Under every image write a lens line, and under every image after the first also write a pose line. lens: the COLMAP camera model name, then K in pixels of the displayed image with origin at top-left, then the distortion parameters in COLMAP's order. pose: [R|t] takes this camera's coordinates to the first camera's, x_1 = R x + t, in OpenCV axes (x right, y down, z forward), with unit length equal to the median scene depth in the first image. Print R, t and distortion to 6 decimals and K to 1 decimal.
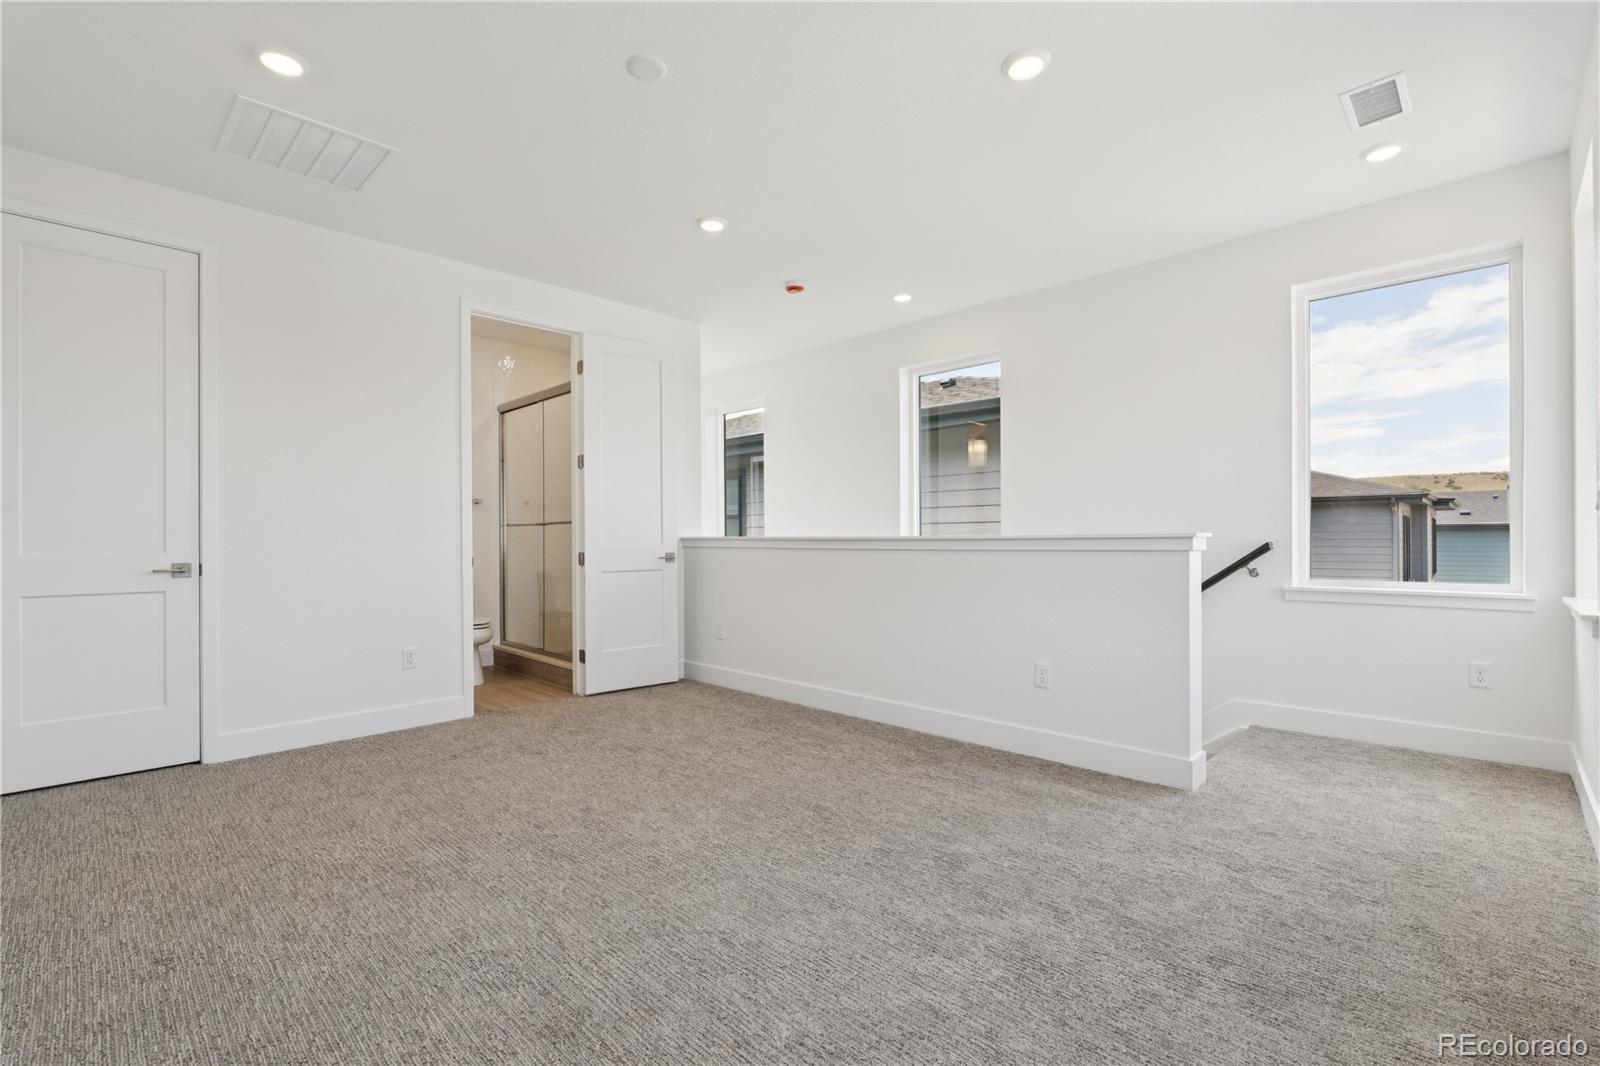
lens RADIAL K [[716.1, 0, 805.1], [0, 716.1, 540.5], [0, 0, 1]] dist [-0.002573, 0.000076]
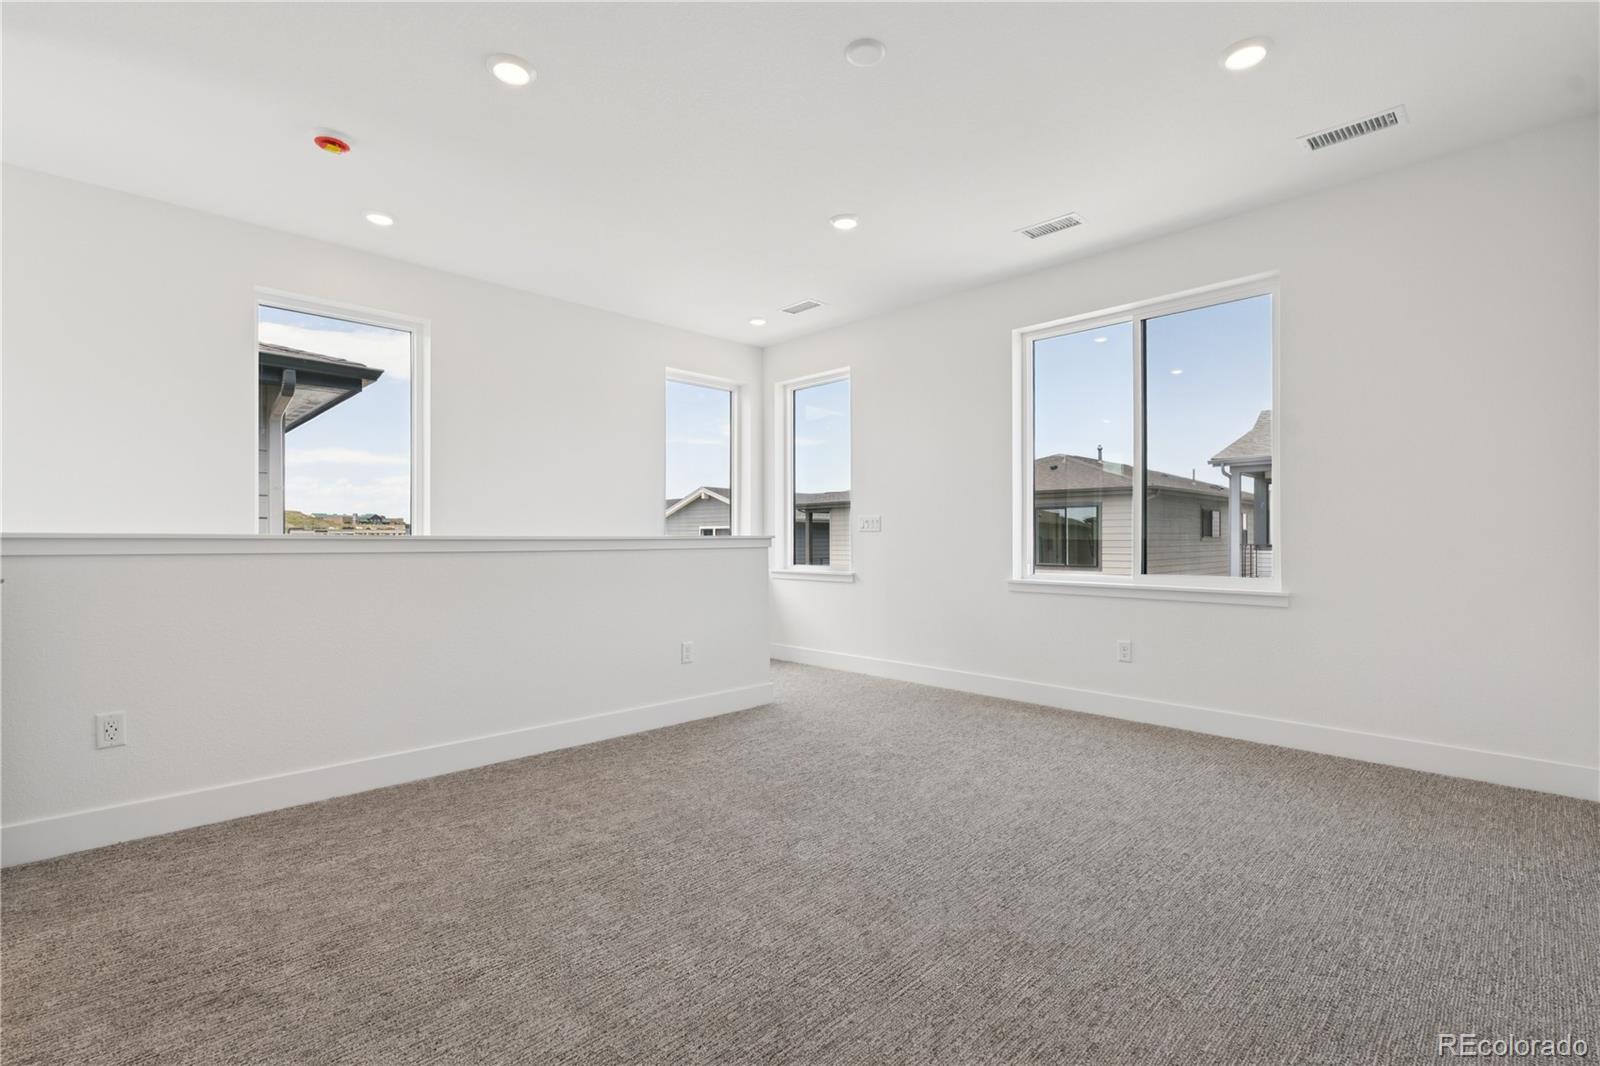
lens RADIAL K [[716.1, 0, 805.1], [0, 716.1, 540.5], [0, 0, 1]] dist [-0.002573, 0.000076]
pose [[0.019047, 0.001042, 0.999818, -0.909206], [0.002798, 0.999995, -0.001096, 0.001713], [-0.999815, 0.002819, 0.019044, 0.811878]]
